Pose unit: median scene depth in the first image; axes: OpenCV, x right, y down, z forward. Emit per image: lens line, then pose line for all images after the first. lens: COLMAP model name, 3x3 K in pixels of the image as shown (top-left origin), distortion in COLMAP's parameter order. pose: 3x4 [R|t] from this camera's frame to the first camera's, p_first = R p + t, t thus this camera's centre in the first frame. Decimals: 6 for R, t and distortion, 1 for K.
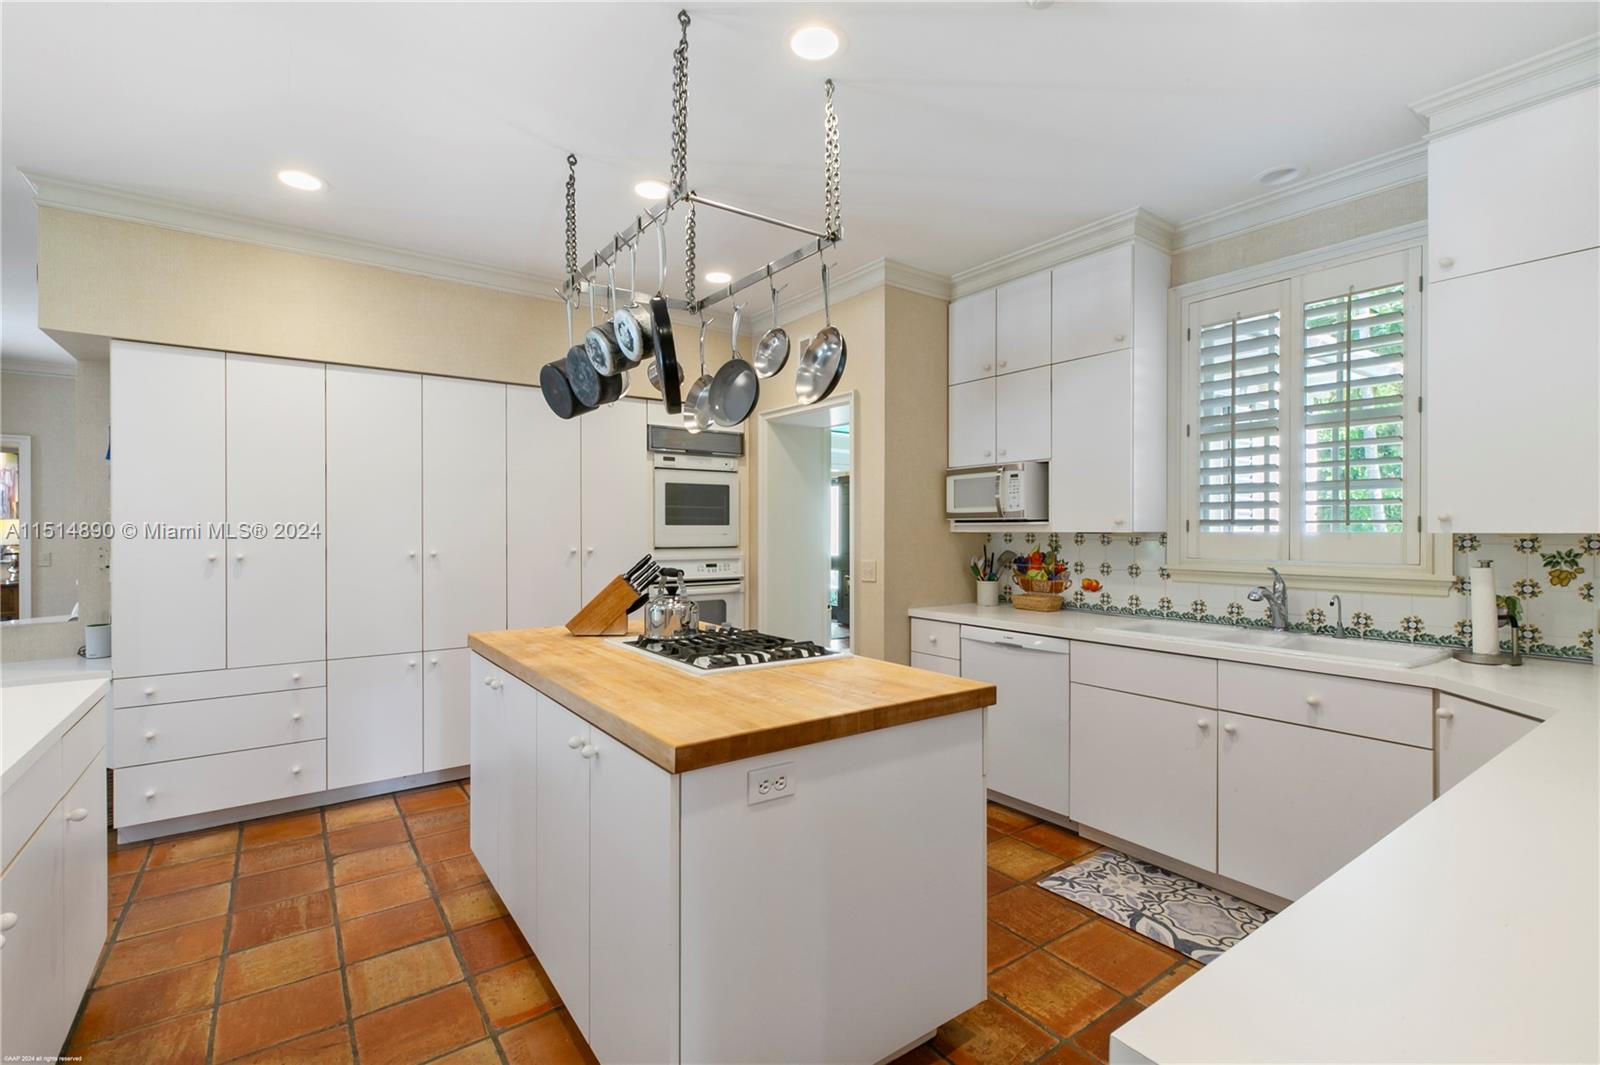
lens RADIAL K [[729.5, 0, 804.4], [0, 729.5, 527.5], [0, 0, 1]] dist [0.004188, -0.000811]
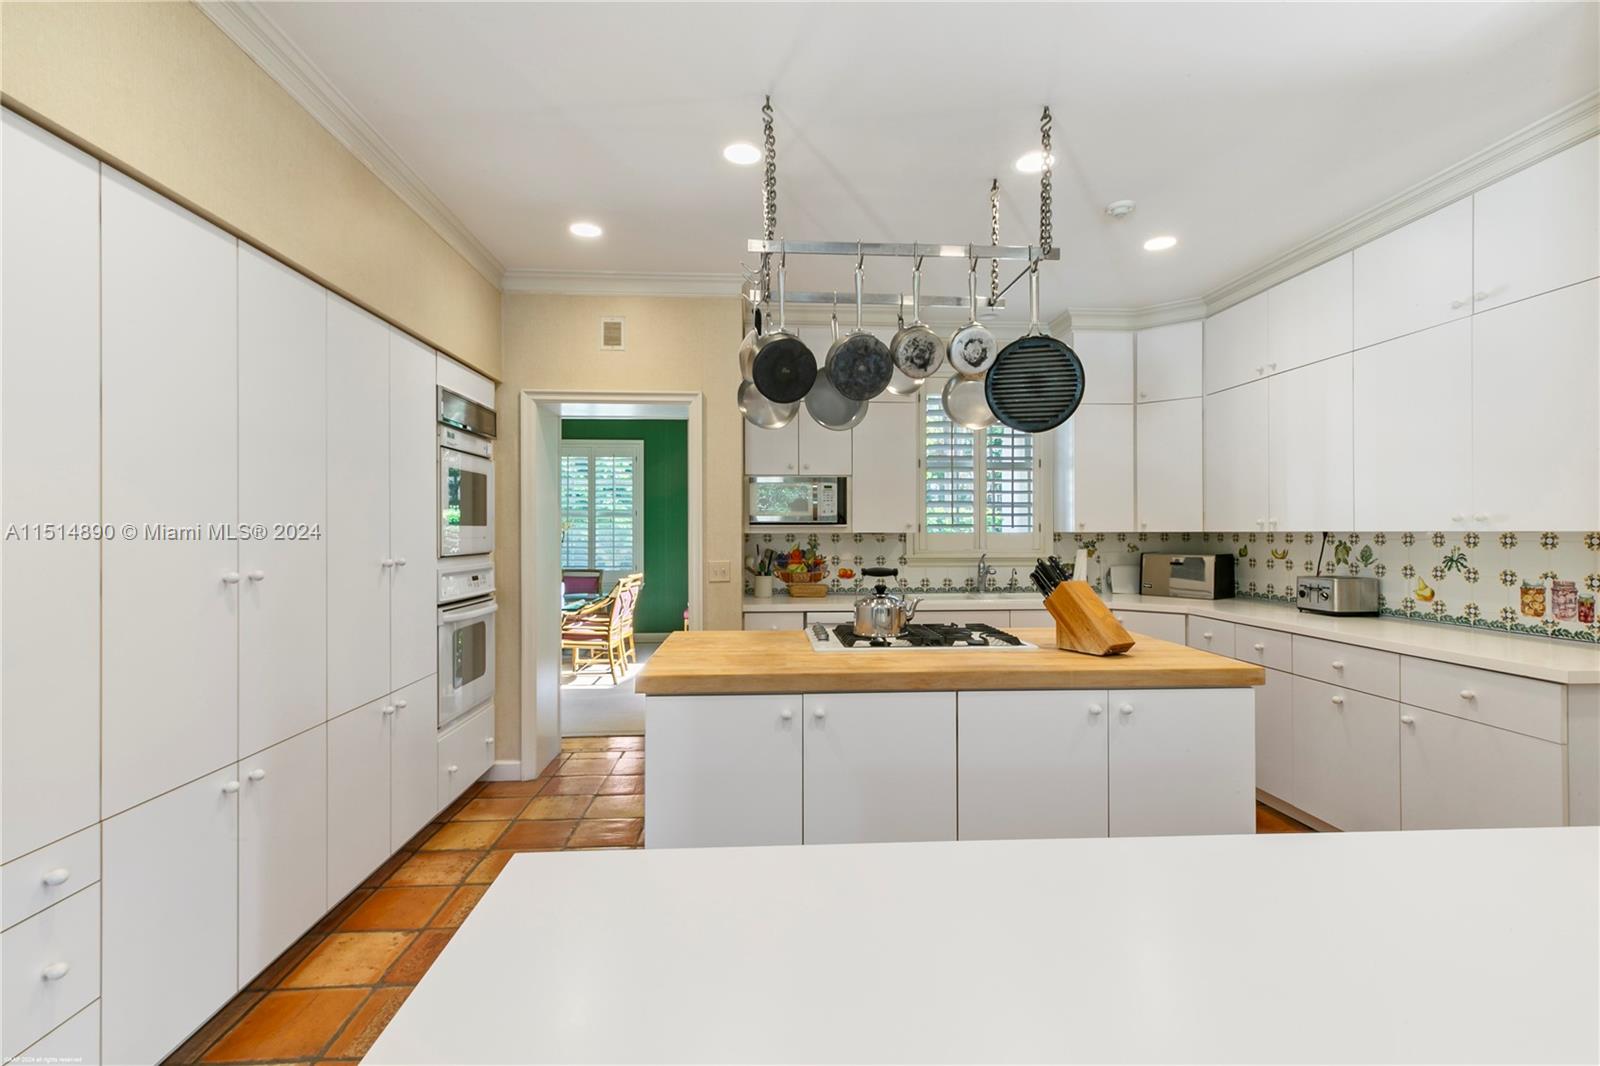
lens RADIAL K [[729.5, 0, 800.2], [0, 729.5, 534.7], [0, 0, 1]] dist [0.004188, -0.000811]
pose [[0.537706, -0.005164, 0.843117, -0.728296], [0.000548, 0.999983, 0.005775, 0.002109], [-0.843132, -0.002643, 0.537700, 0.360779]]
